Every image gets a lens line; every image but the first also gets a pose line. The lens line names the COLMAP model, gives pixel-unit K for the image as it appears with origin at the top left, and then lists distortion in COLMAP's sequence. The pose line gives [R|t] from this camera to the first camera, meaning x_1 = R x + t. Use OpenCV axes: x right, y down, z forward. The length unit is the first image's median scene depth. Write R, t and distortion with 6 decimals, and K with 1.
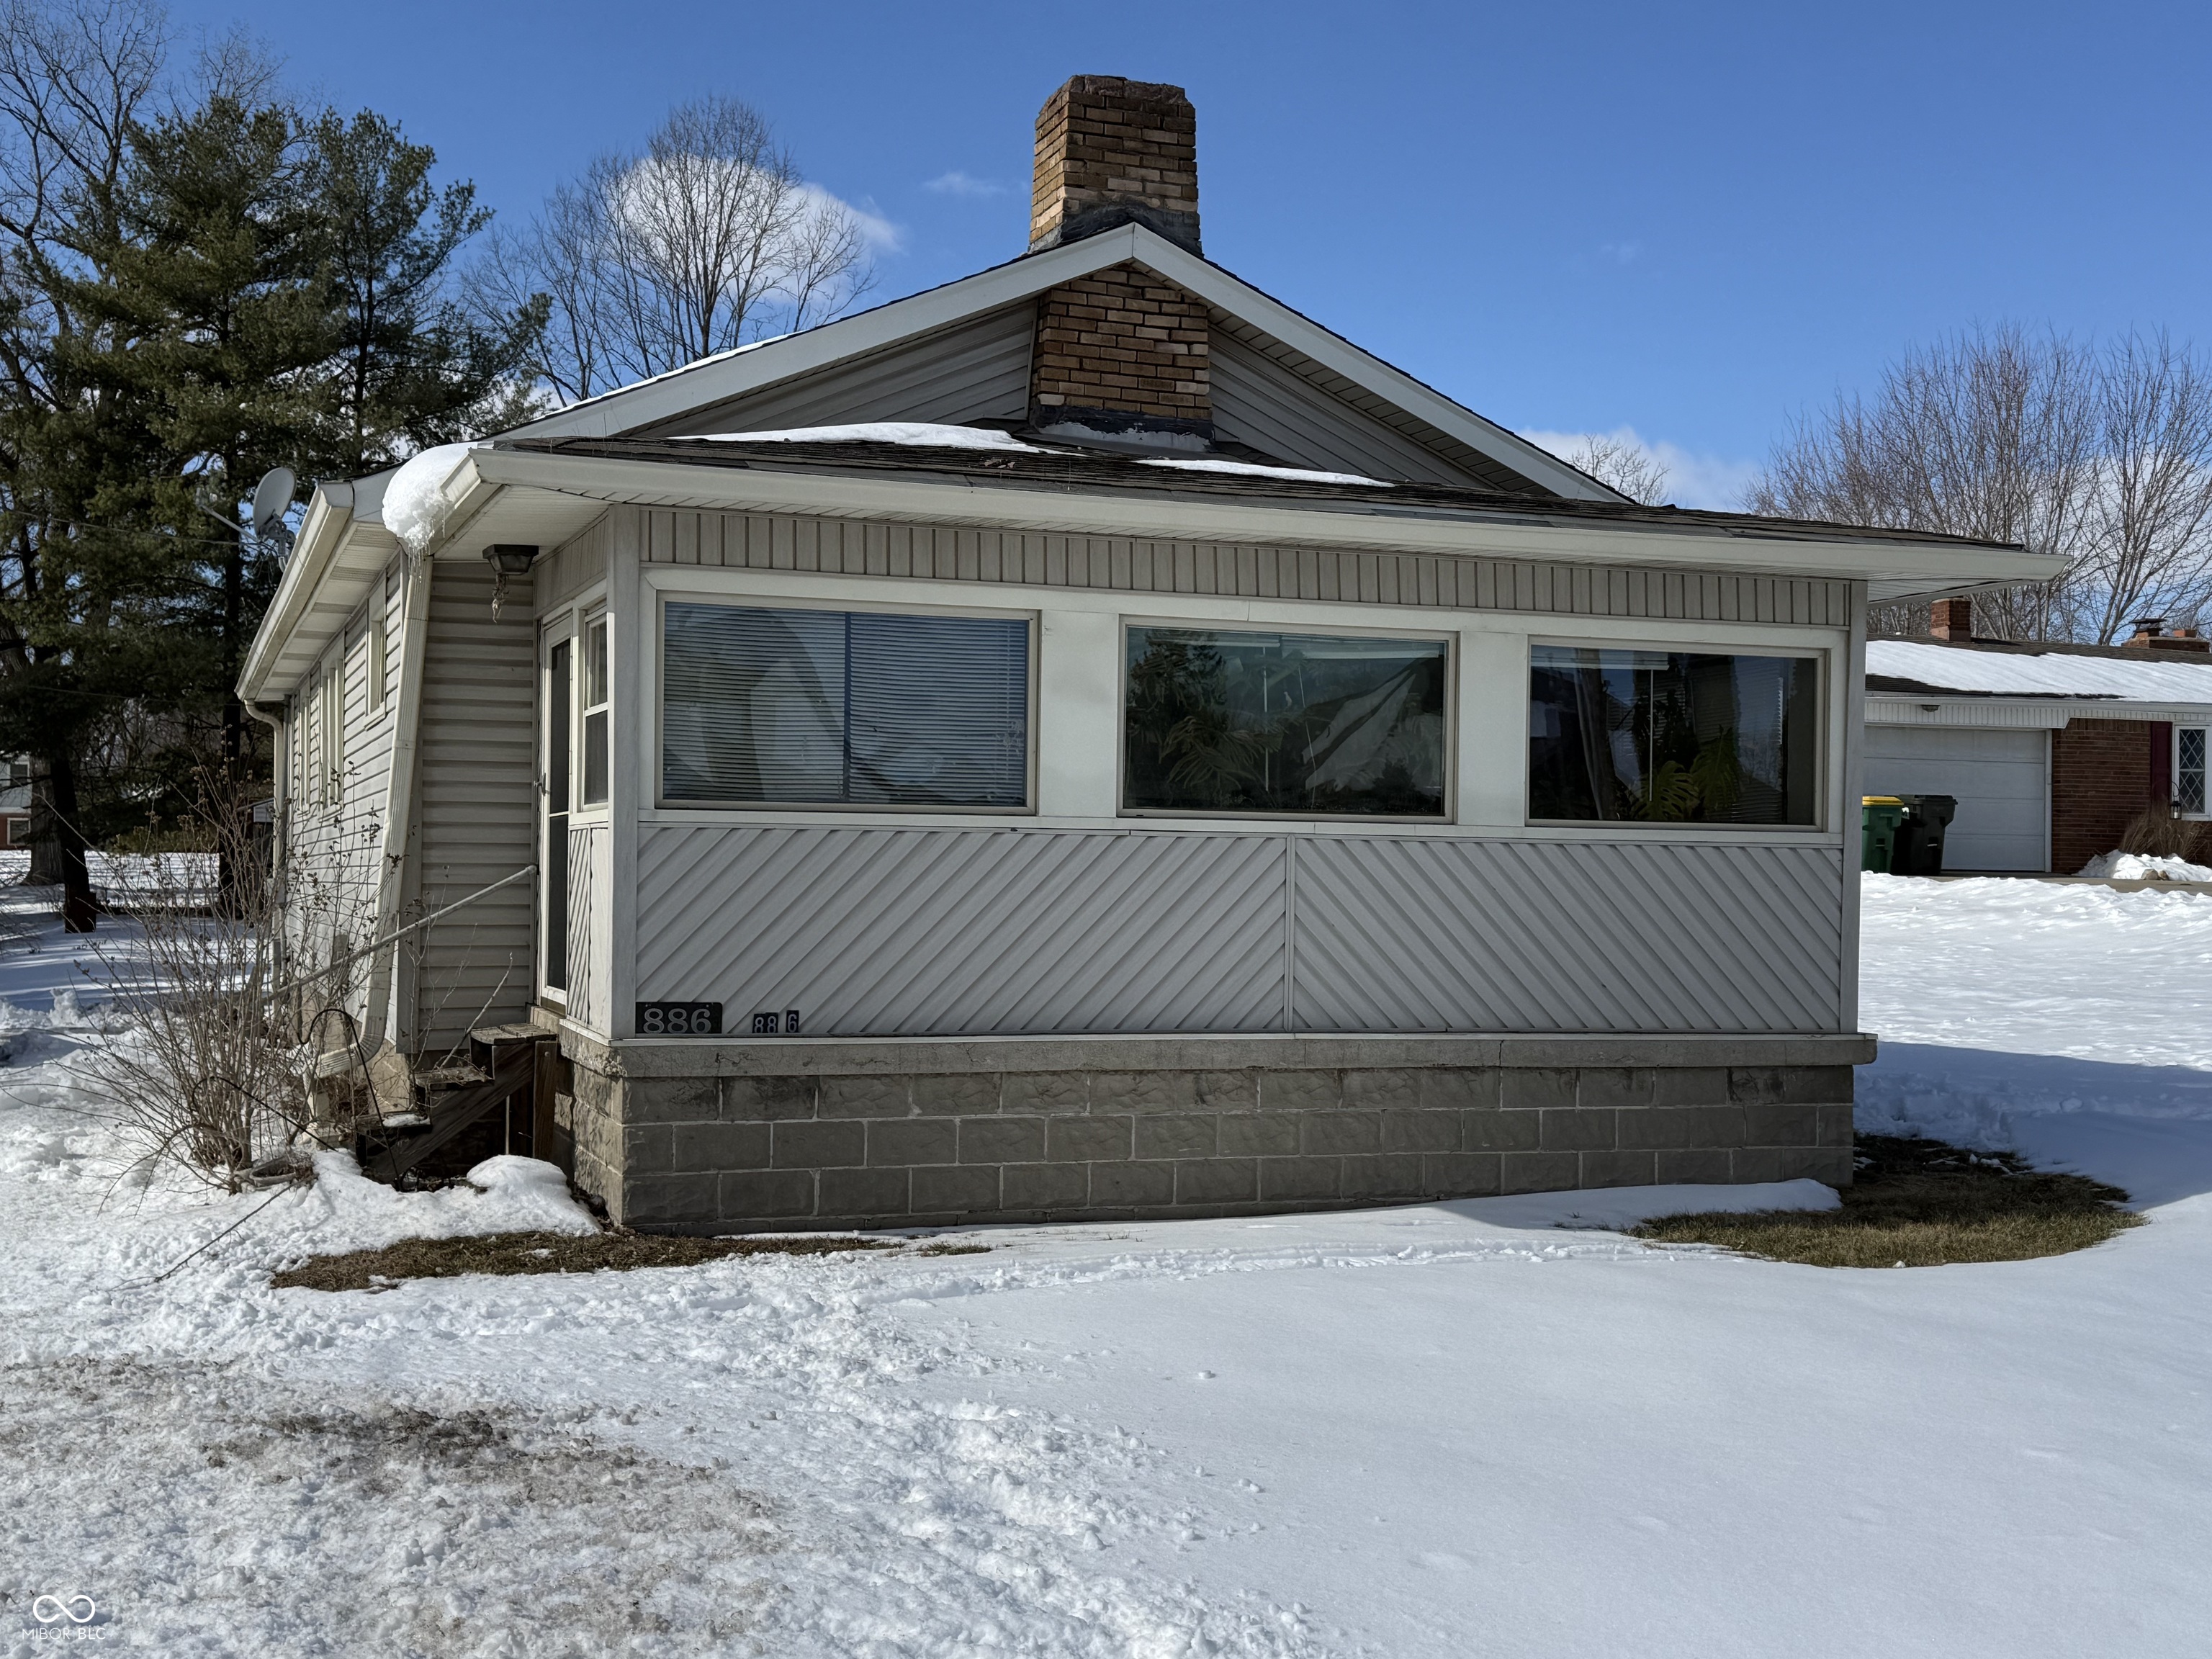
lens RADIAL K [[2532.9, 0, 1118.5], [0, 2532.9, 824.2], [0, 0, 1]] dist [0.225476, -0.673616]
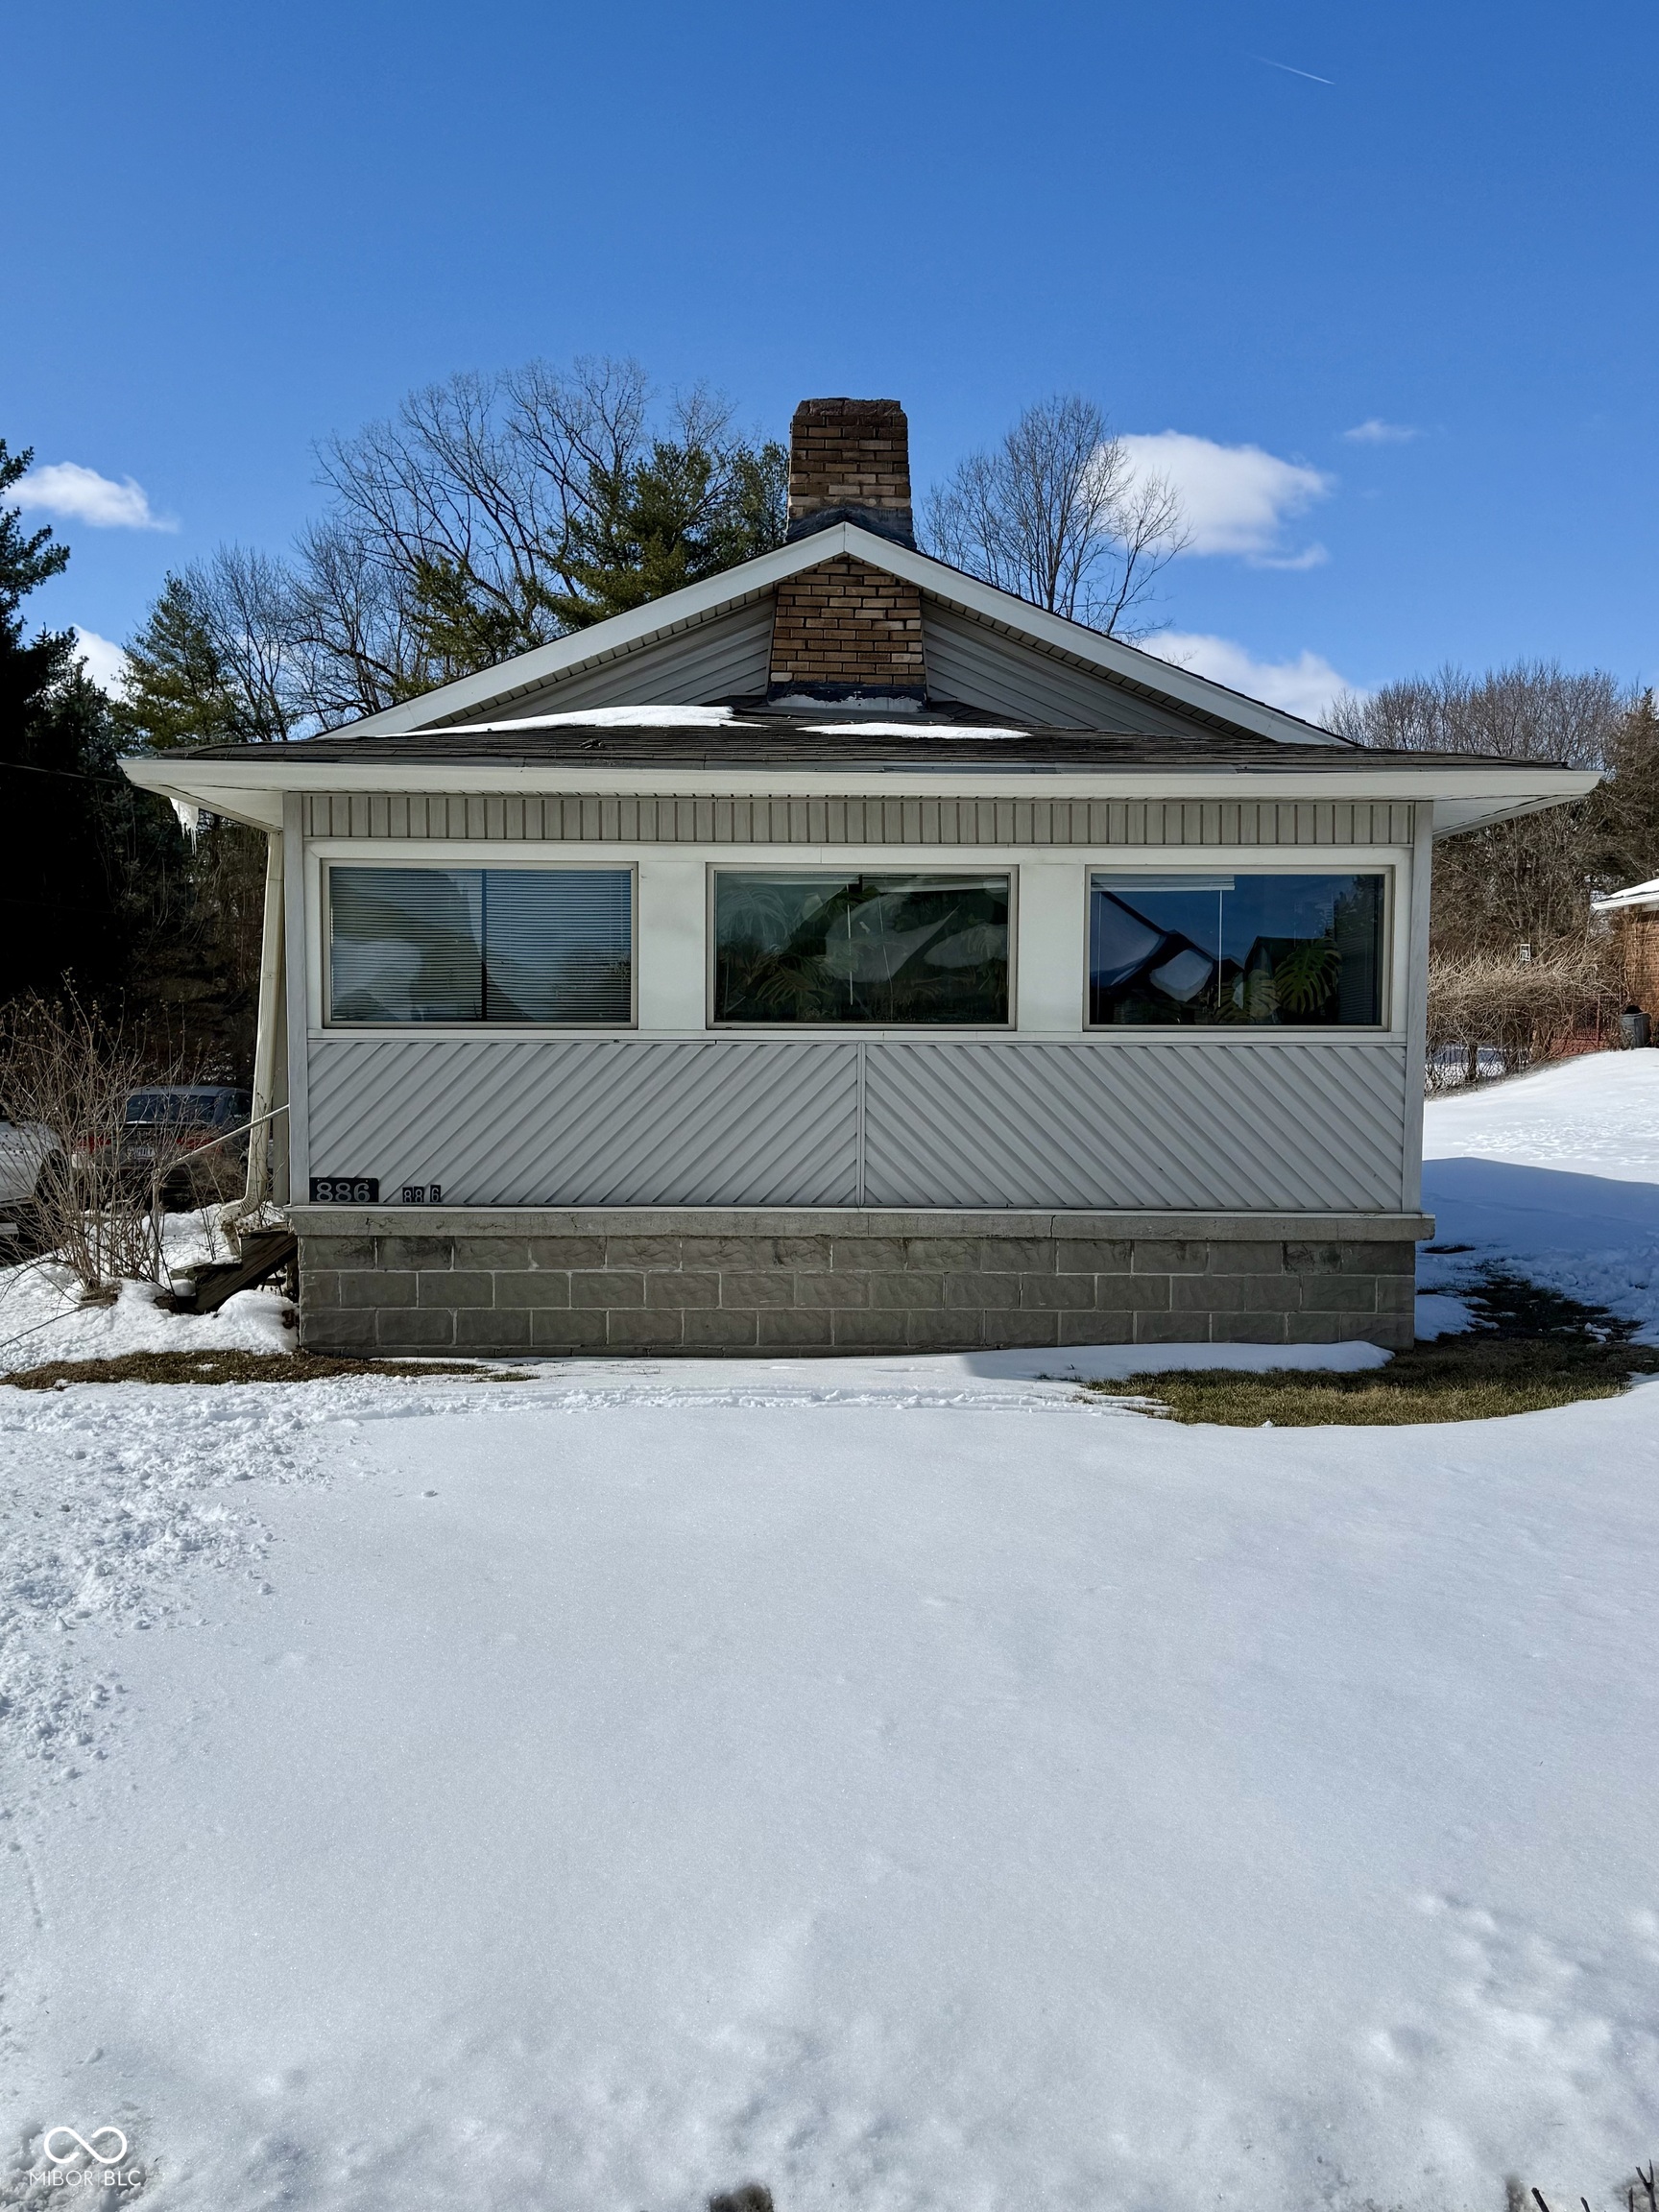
lens RADIAL K [[2077.6, 0, 821.9], [0, 2077.6, 1106.1], [0, 0, 1]] dist [0.182010, -0.355453]
pose [[0.947118, 0.002721, -0.320875, 0.350513], [0.014379, 0.998600, 0.050911, -0.015248], [0.320564, -0.052833, 0.945752, 0.063921]]
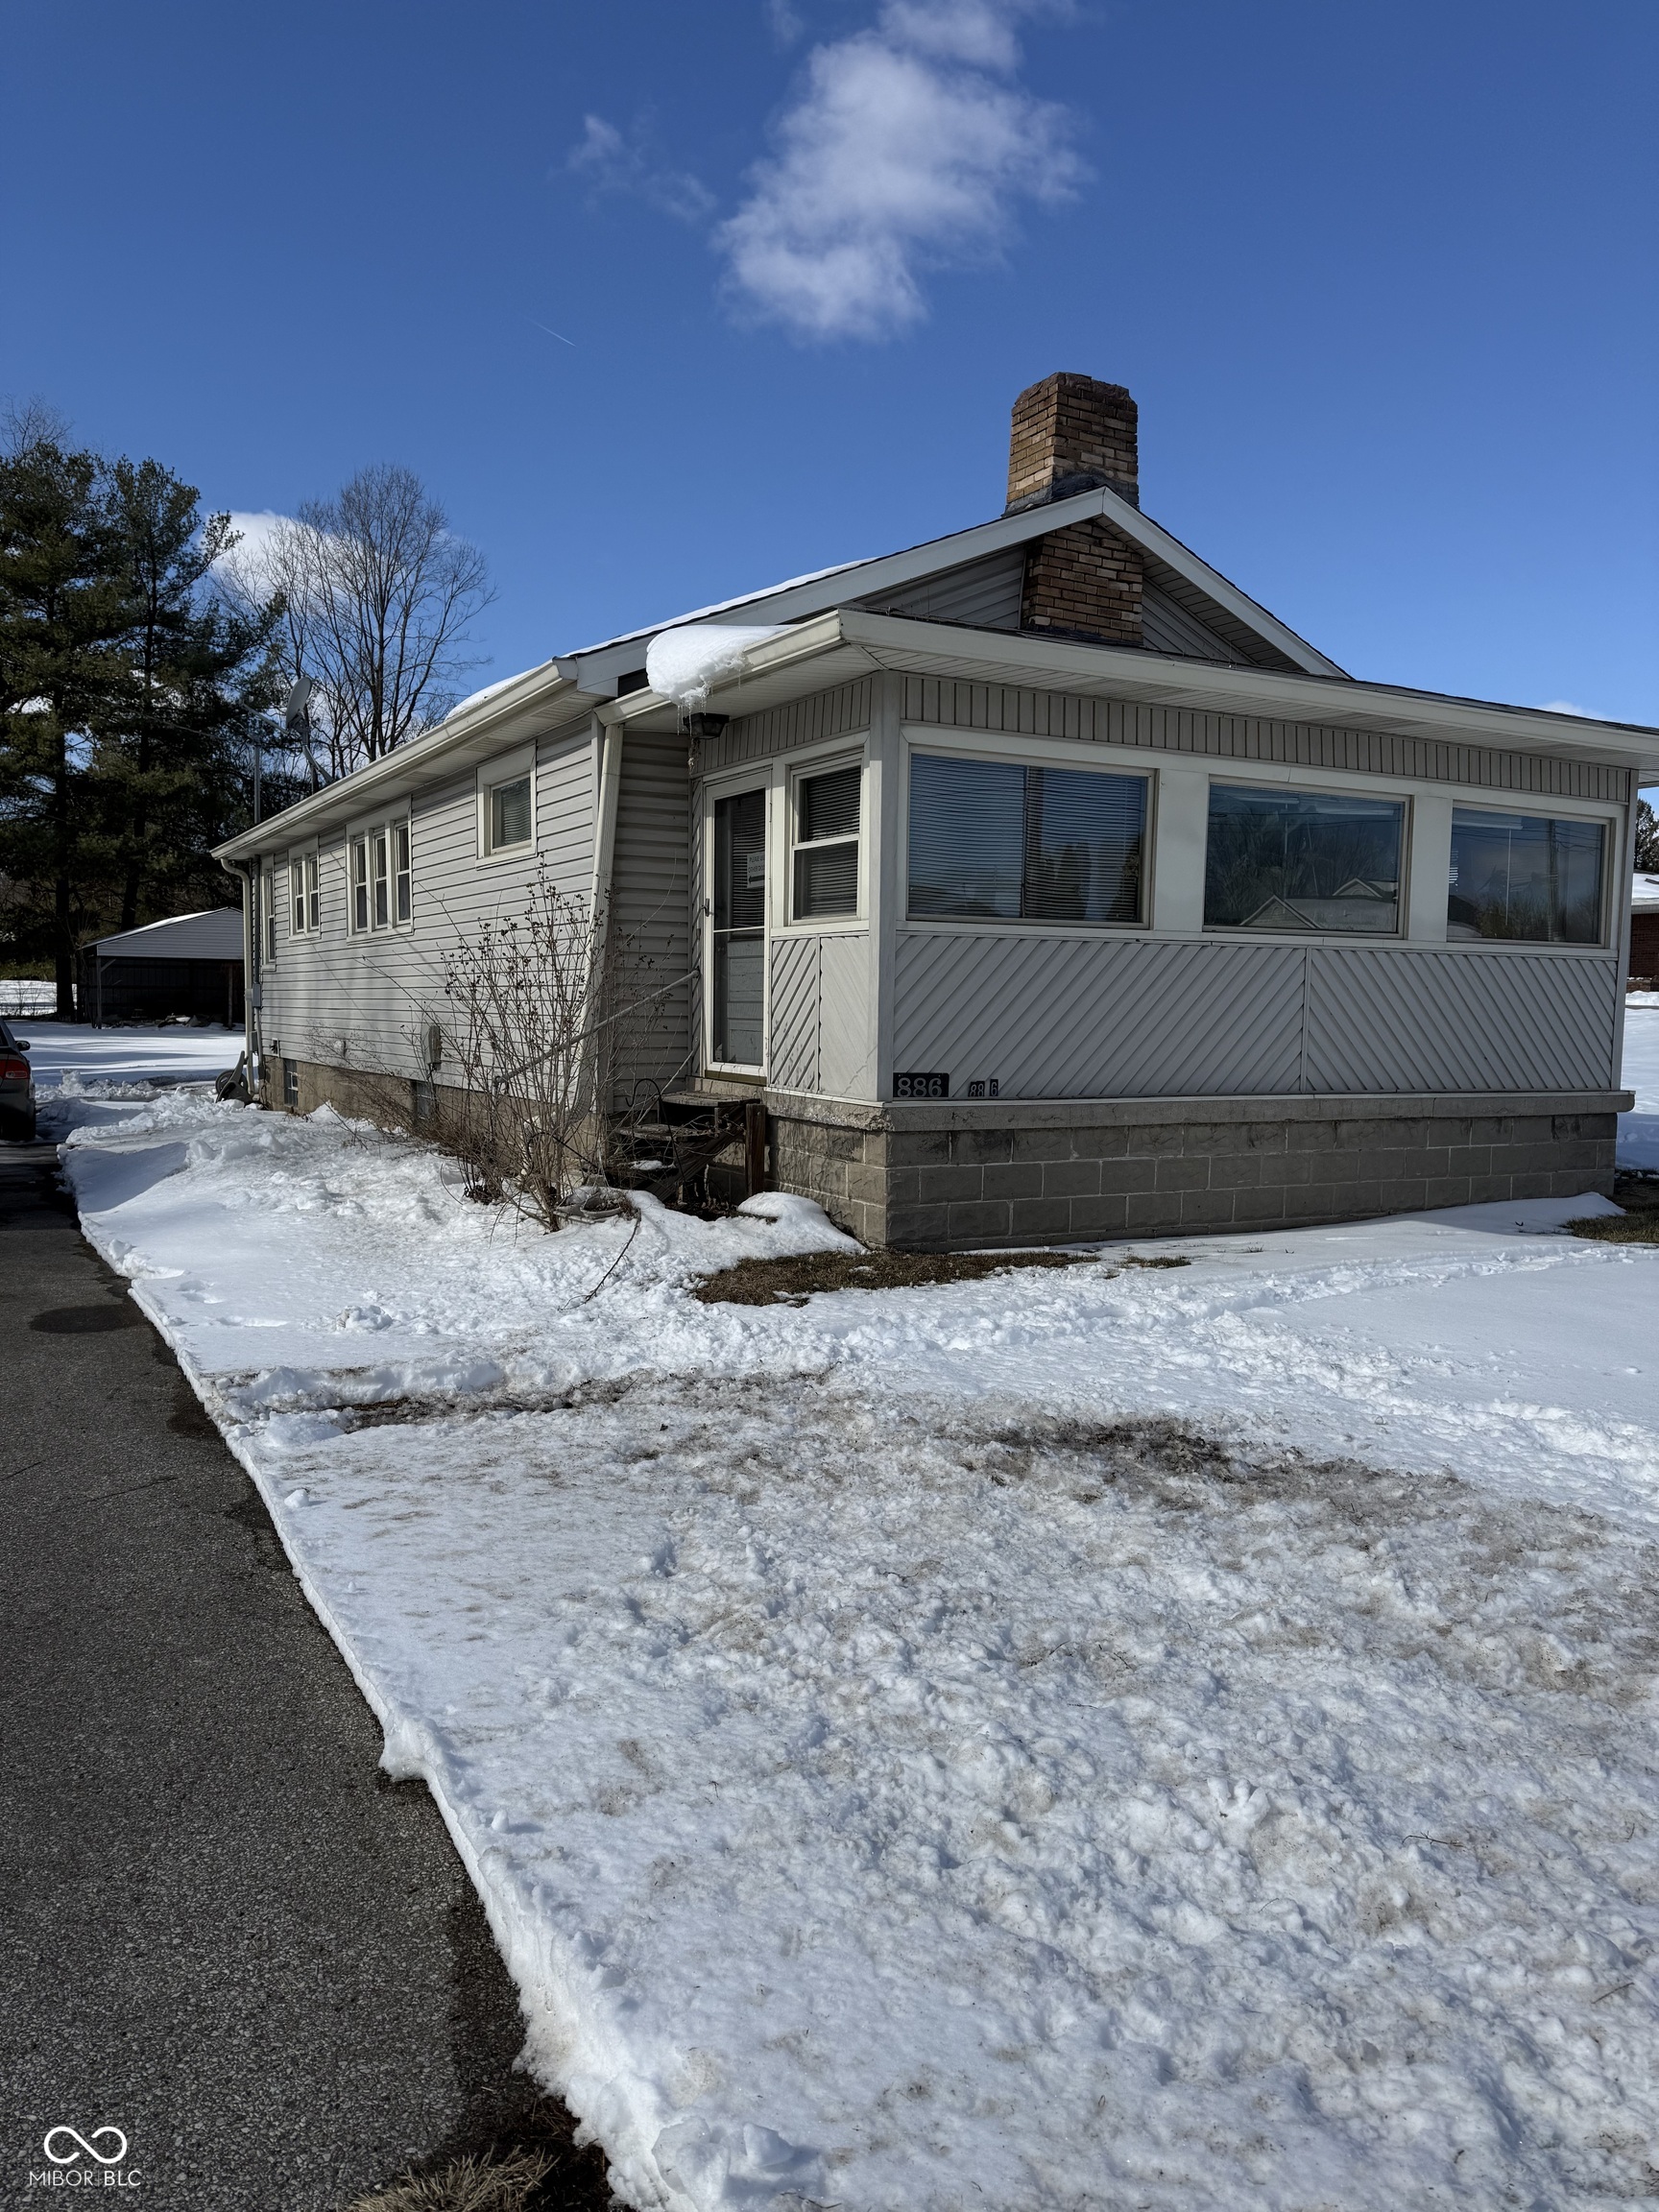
lens RADIAL K [[1583.6, 0, 829.5], [0, 1583.6, 1106.0], [0, 0, 1]] dist [0.070249, -0.113785]
pose [[0.988932, -0.008295, 0.148138, -0.293973], [-0.004716, 0.996174, 0.087261, 0.015316], [-0.148295, -0.086994, 0.985109, 0.197896]]
